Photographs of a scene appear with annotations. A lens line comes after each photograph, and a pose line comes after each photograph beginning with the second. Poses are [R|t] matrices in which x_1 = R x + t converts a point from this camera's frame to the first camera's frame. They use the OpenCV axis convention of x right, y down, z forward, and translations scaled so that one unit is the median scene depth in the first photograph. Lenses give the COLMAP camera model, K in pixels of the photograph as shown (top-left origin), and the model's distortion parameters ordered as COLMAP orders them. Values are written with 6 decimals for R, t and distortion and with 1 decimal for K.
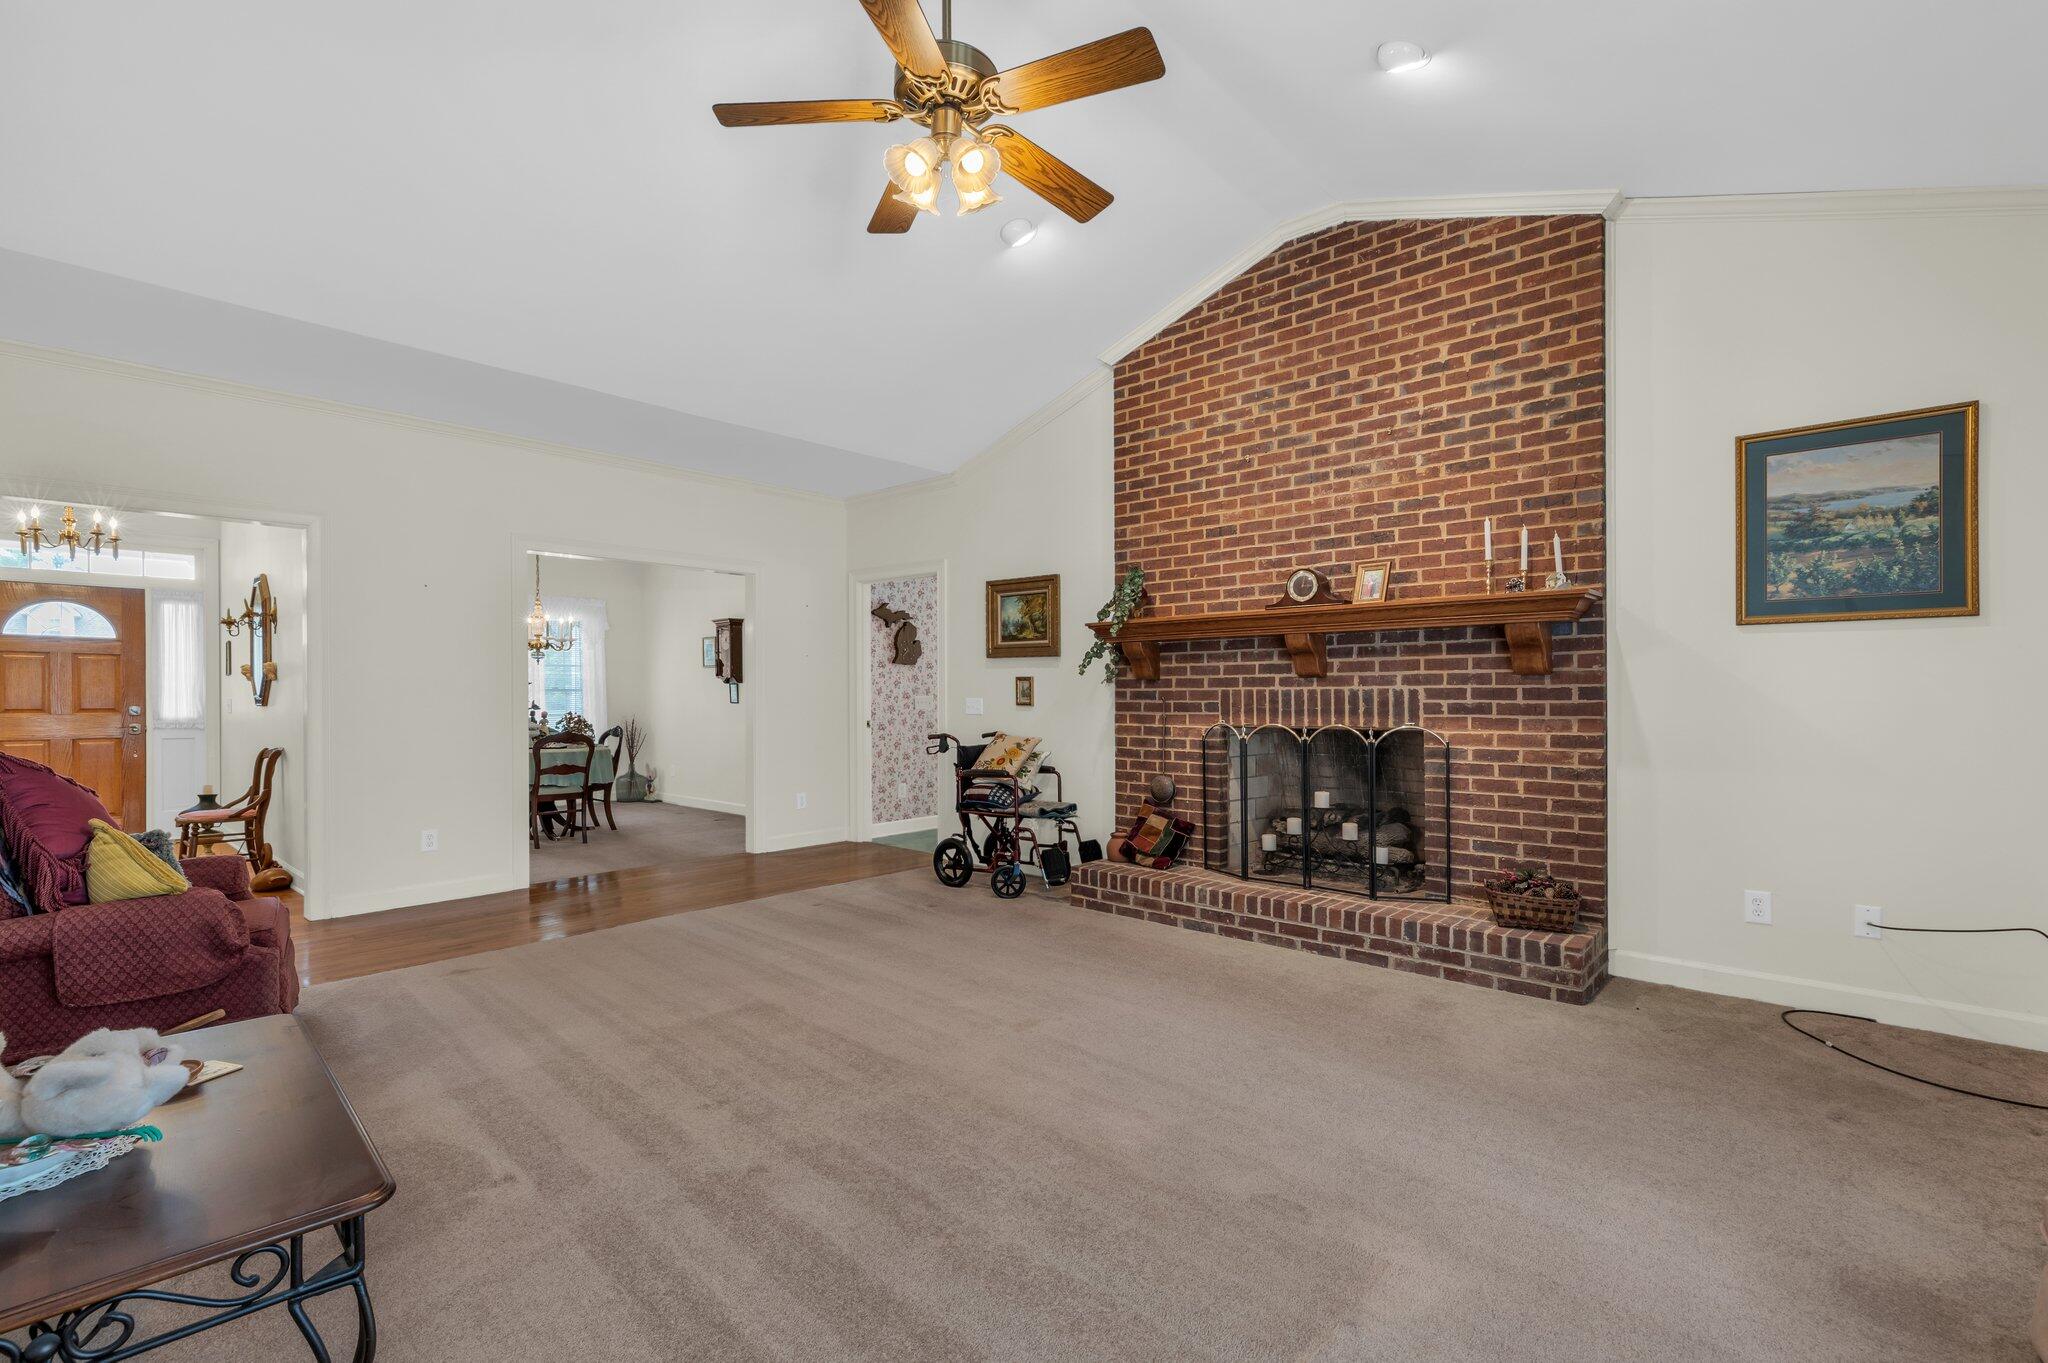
lens RADIAL K [[853.2, 0, 1016.8], [0, 853.2, 691.7], [0, 0, 1]] dist [0.000795, 0.000212]
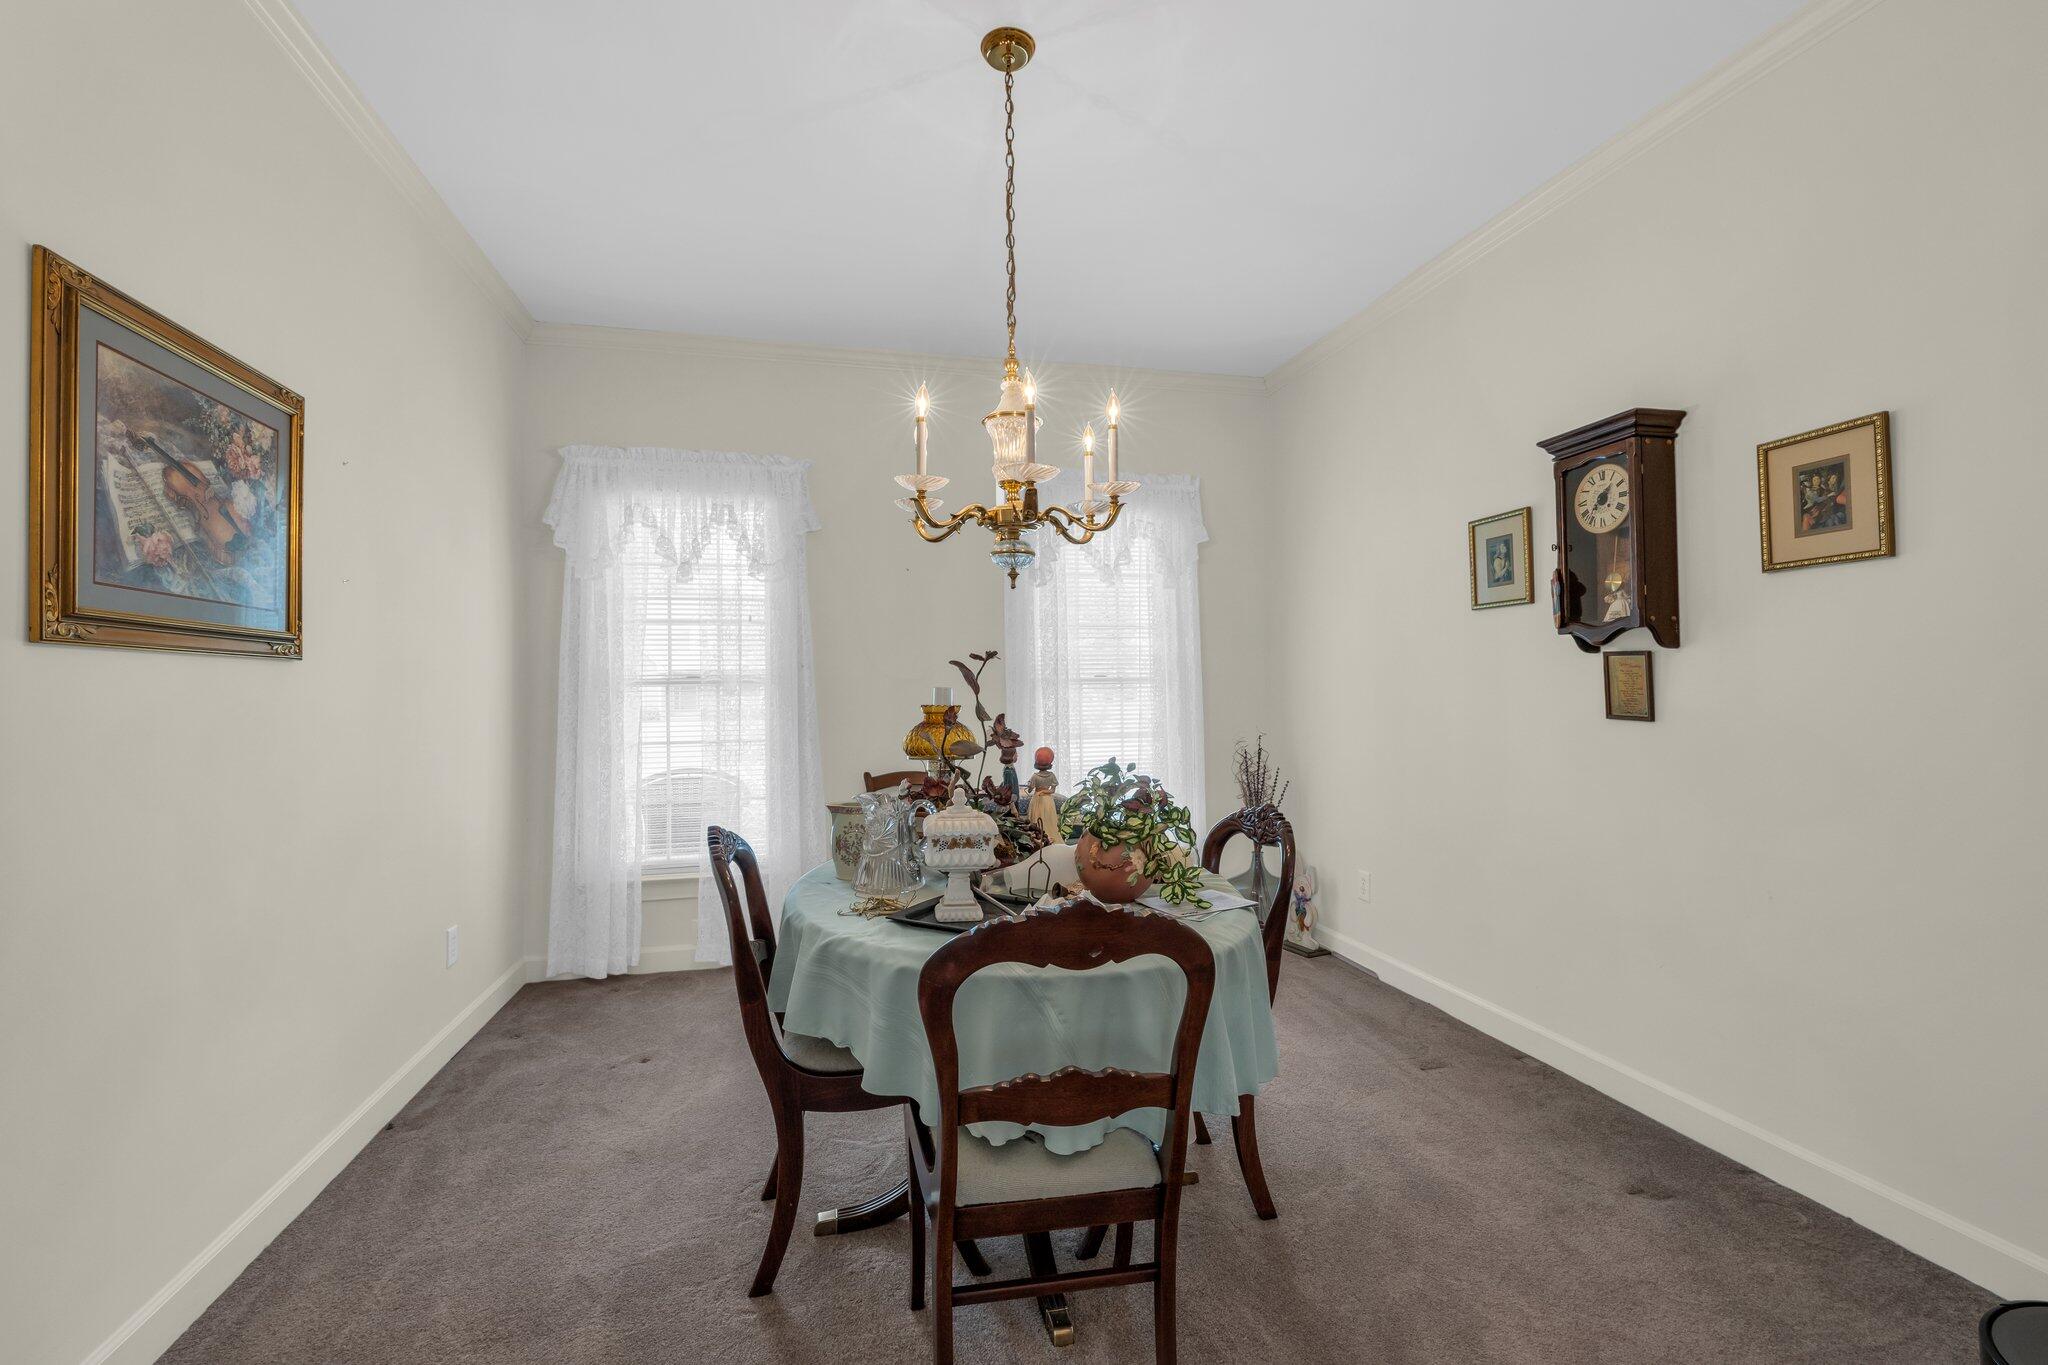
lens RADIAL K [[872.6, 0, 1028.1], [0, 872.6, 691.3], [0, 0, 1]] dist [-0.002365, -0.000146]
pose [[0.817846, -0.004759, -0.575418, -0.533797], [0.010410, 0.999925, 0.006525, 0.000787], [0.575343, -0.011327, 0.817834, 1.047857]]
